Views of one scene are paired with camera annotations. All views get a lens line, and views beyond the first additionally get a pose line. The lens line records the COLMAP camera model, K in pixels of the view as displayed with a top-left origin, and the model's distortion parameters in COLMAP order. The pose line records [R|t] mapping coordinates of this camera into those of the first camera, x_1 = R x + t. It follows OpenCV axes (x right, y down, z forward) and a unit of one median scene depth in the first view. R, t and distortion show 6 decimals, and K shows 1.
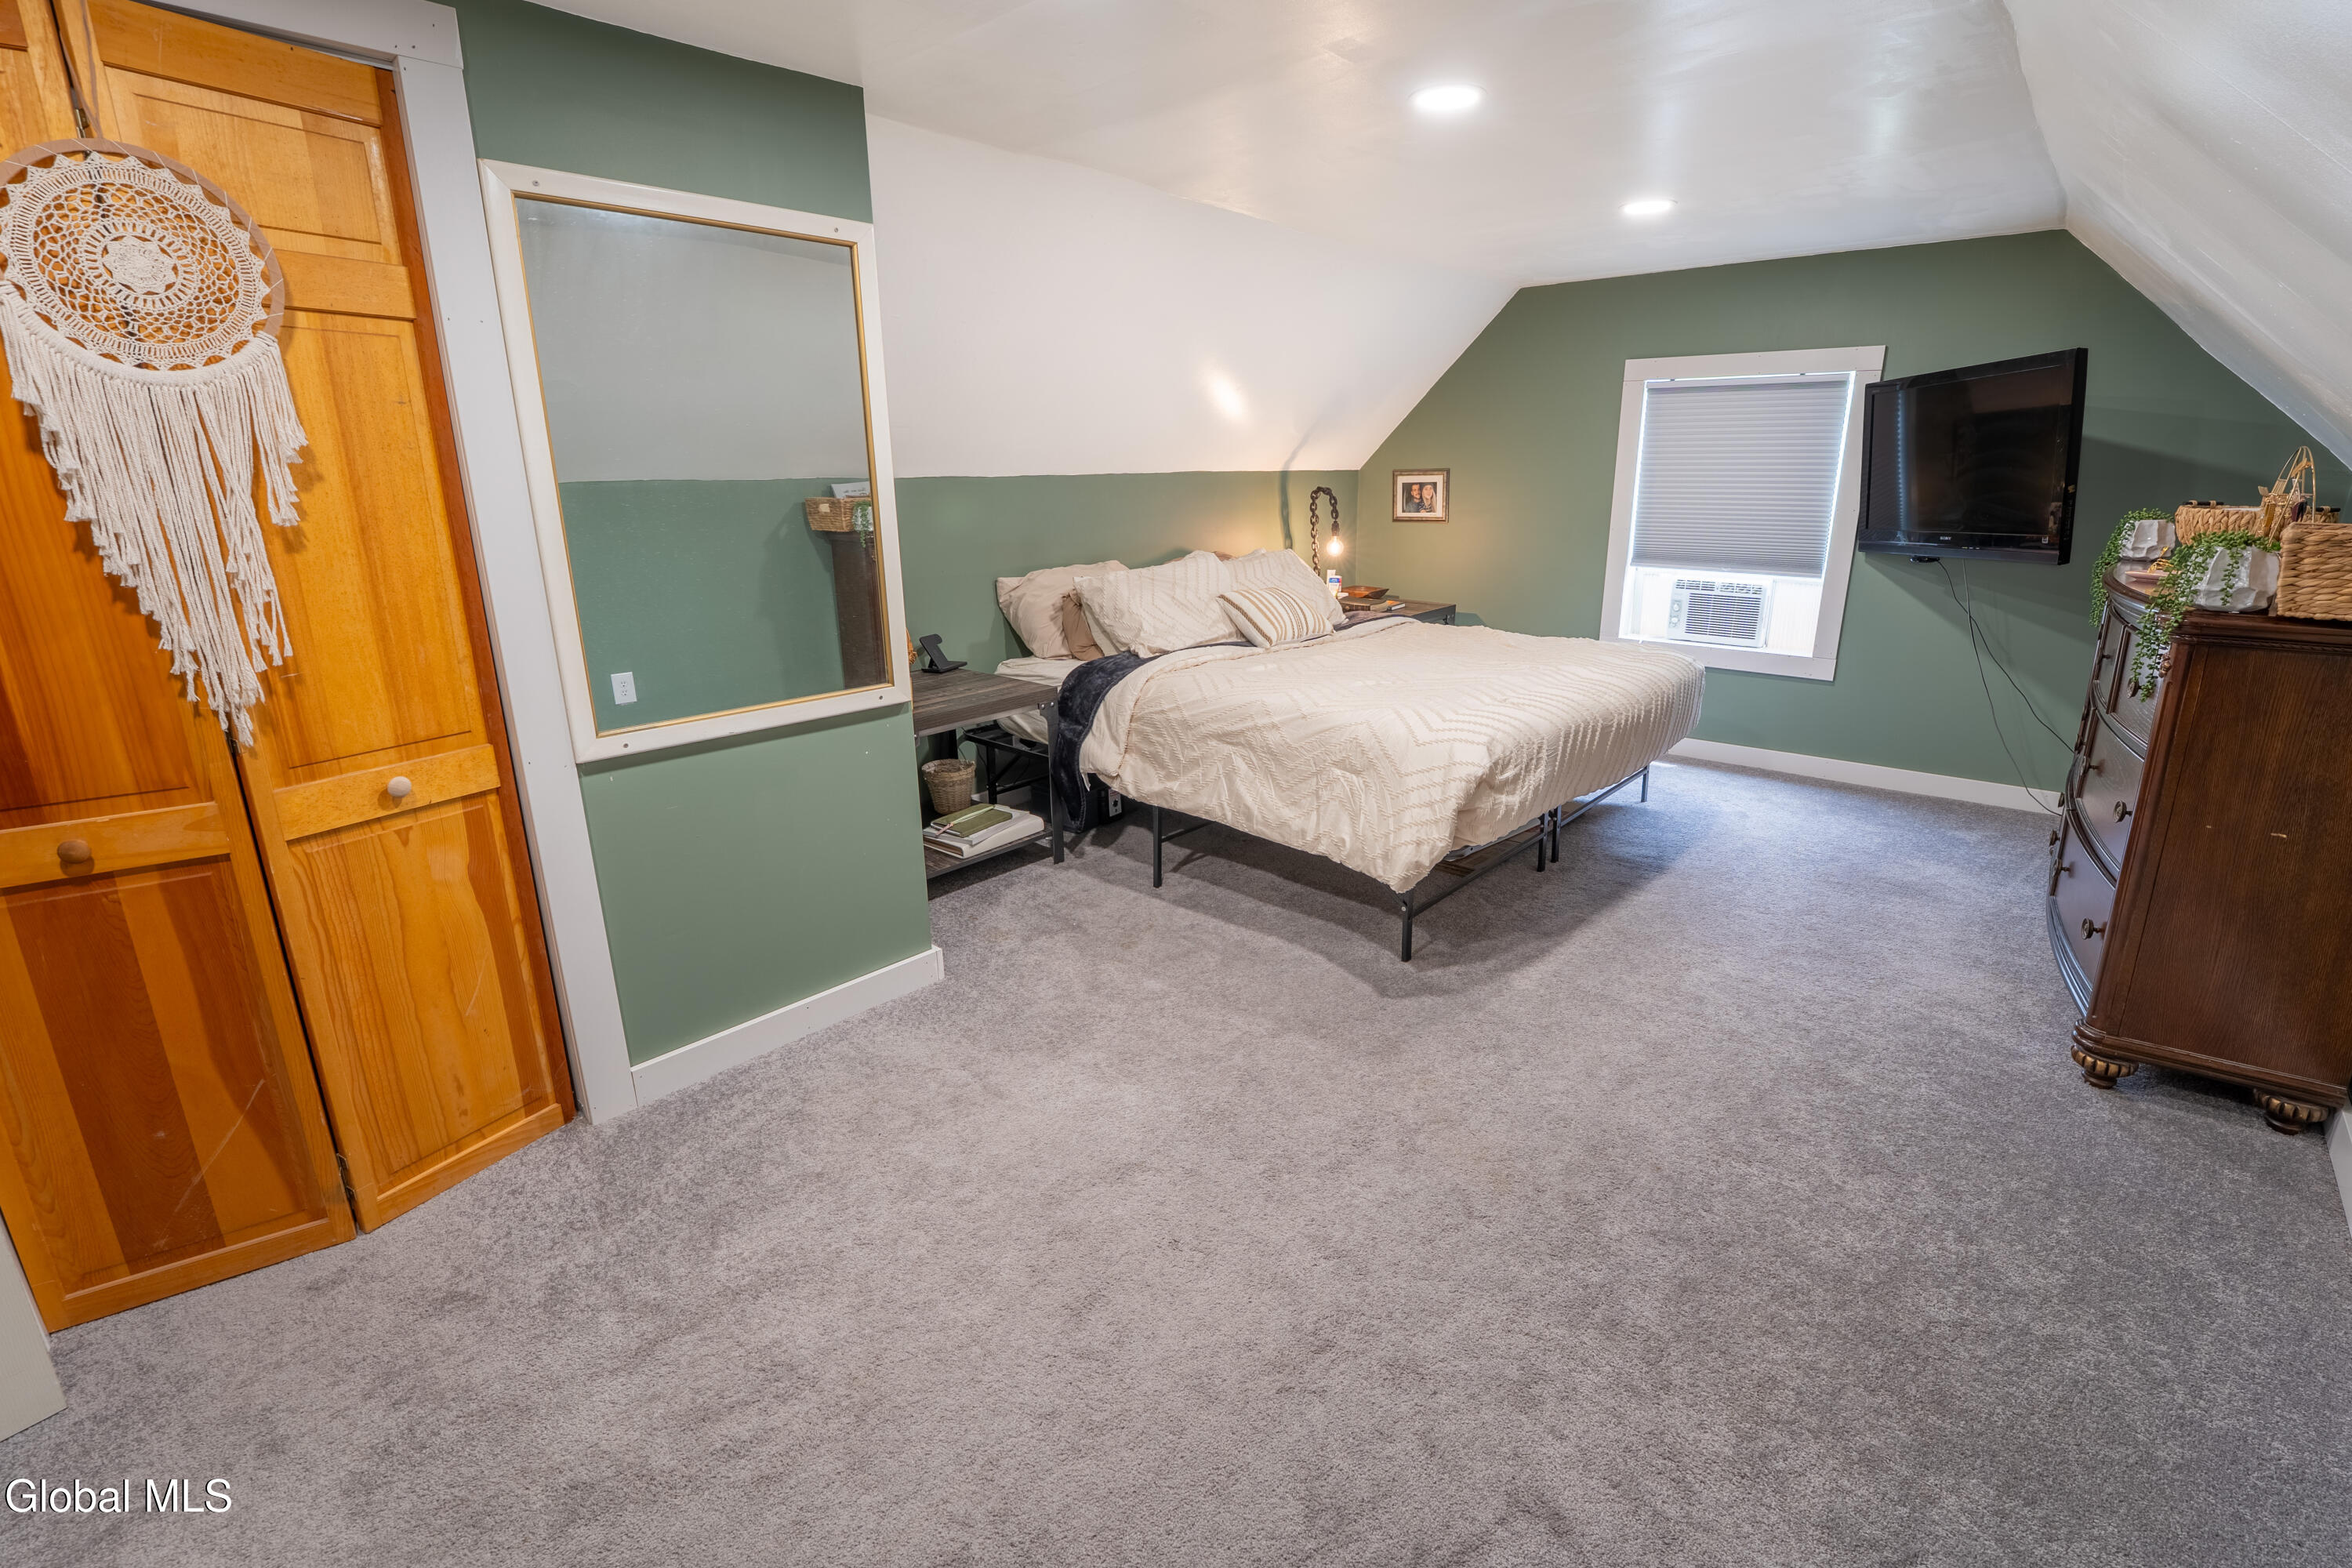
lens RADIAL K [[1118.9, 0, 1176.0], [0, 1118.9, 784.0], [0, 0, 1]] dist [-0.033969, 0.000088]
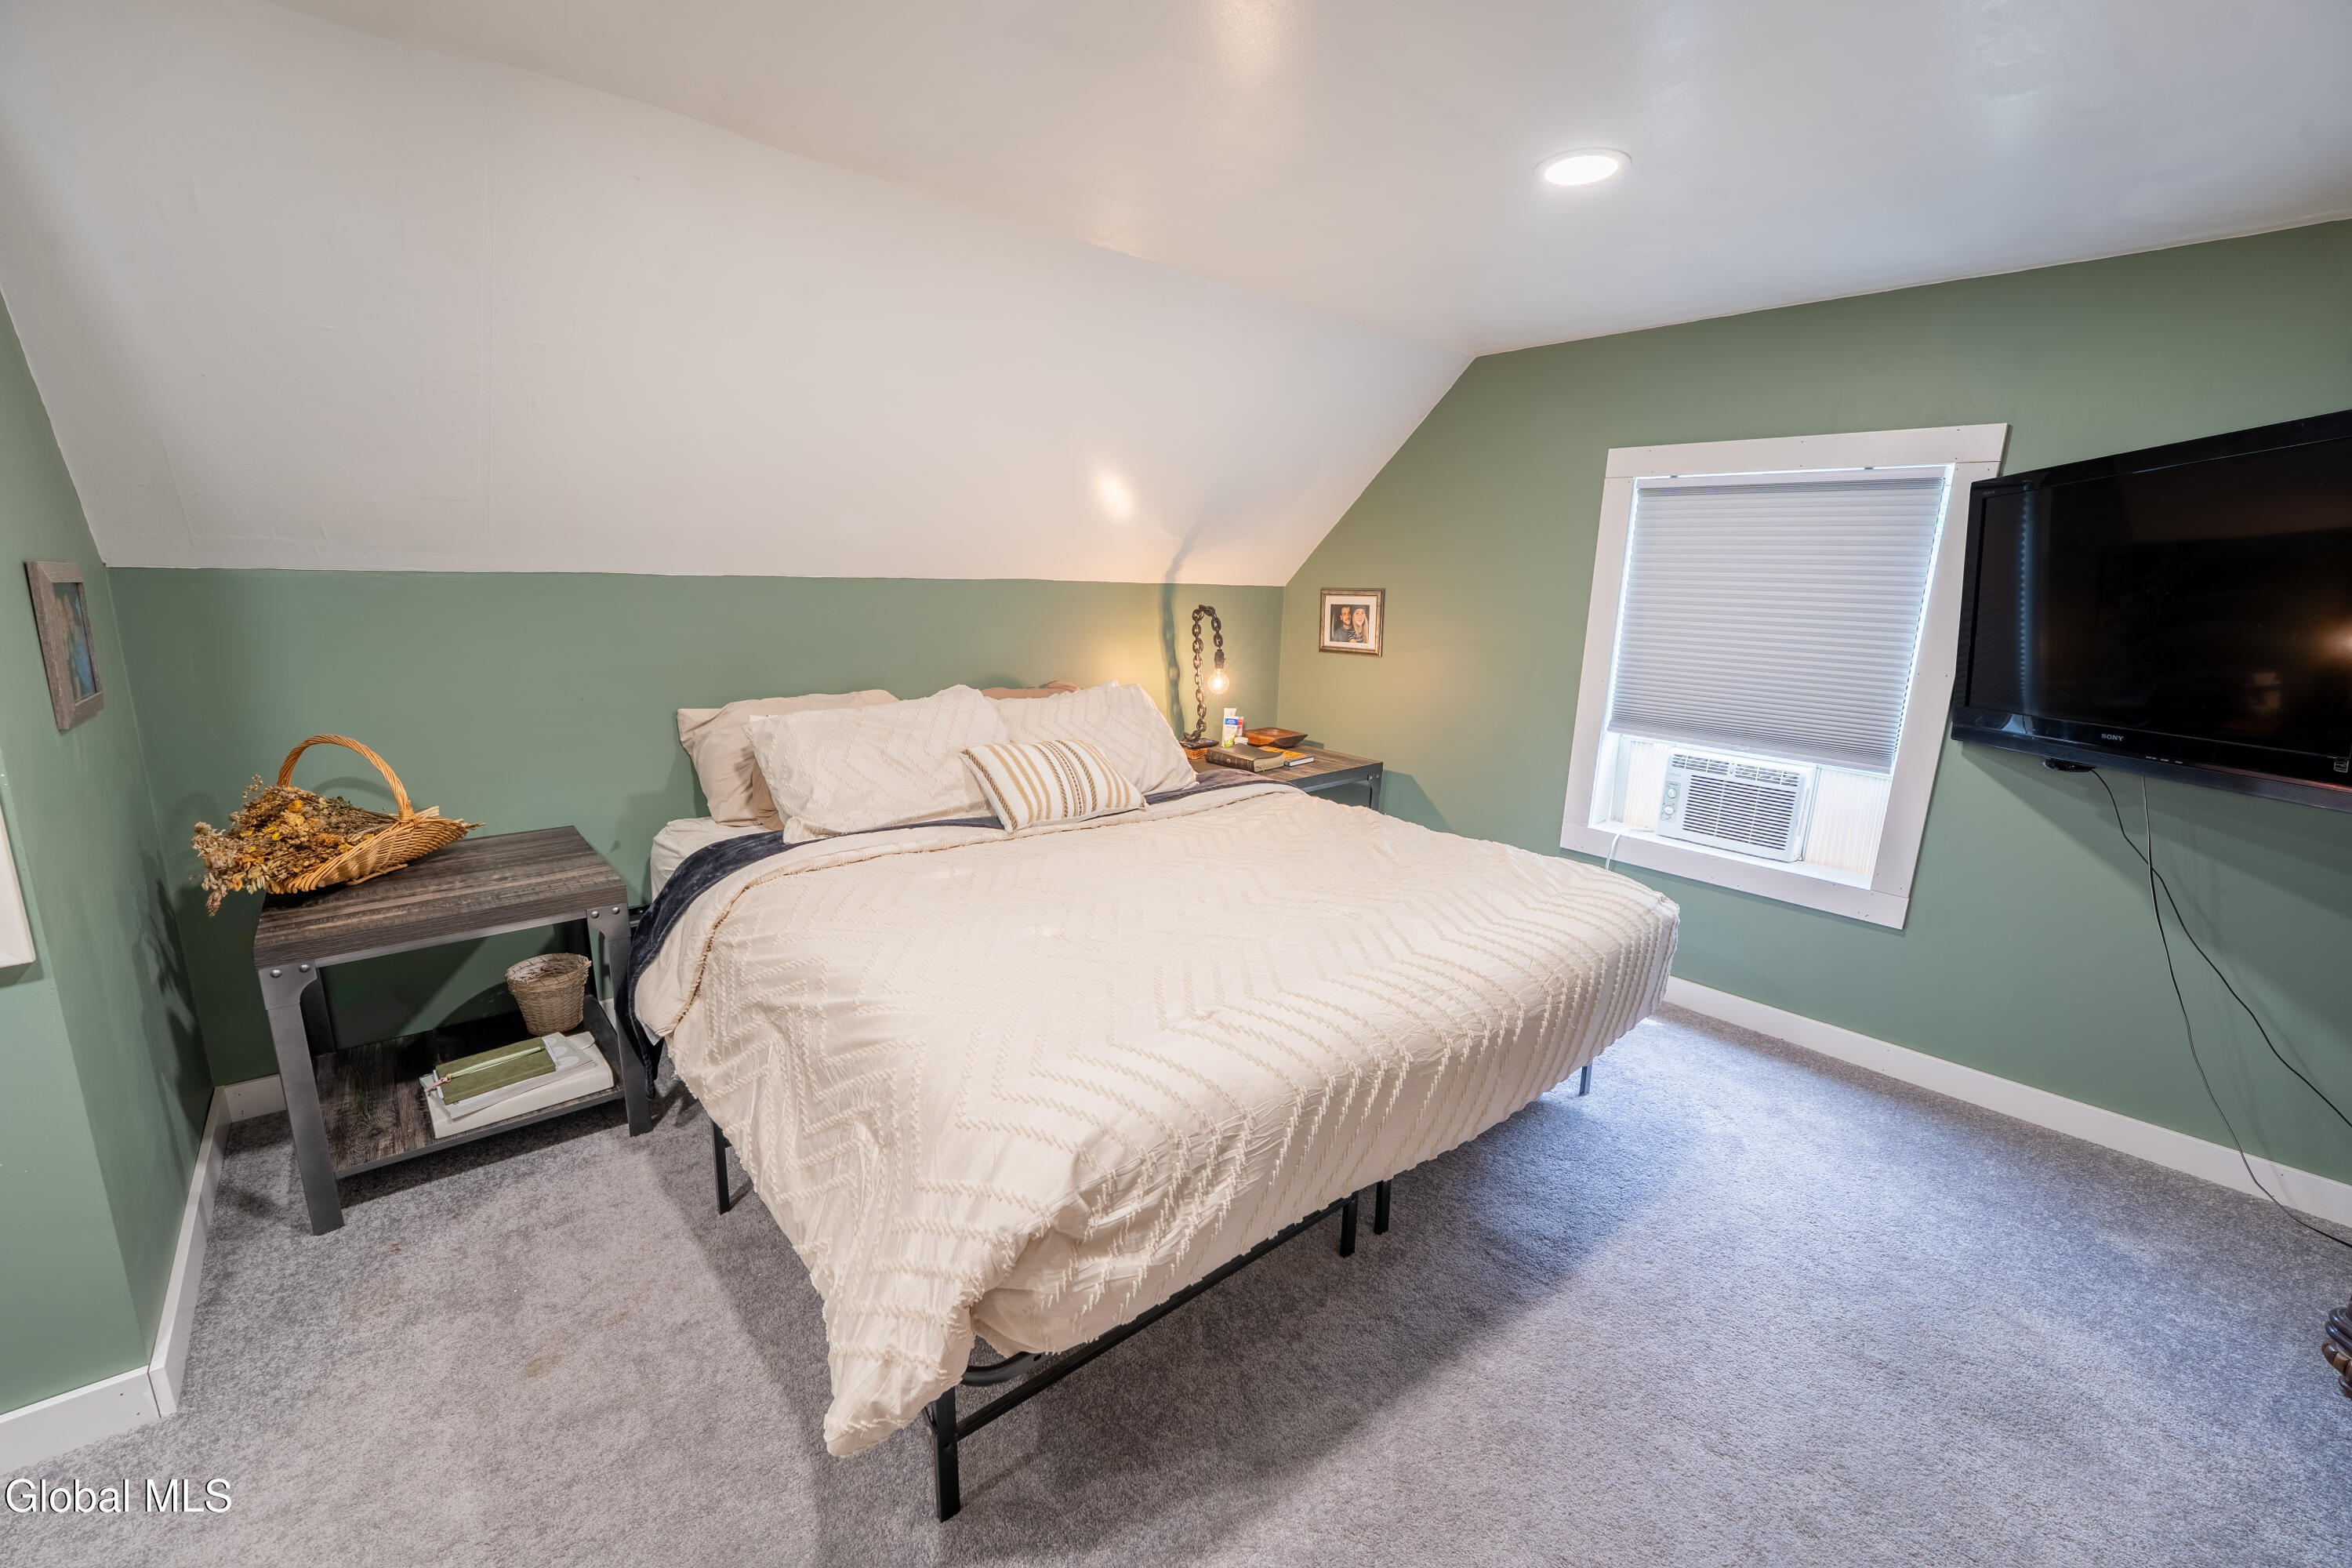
lens RADIAL K [[967.3, 0, 1176.0], [0, 967.3, 784.0], [0, 0, 1]] dist [-0.025989, 0.000101]
pose [[0.988327, 0.069056, -0.135800, 0.247664], [-0.077881, 0.995108, -0.060778, -0.115527], [0.130939, 0.070645, 0.988870, 0.392514]]
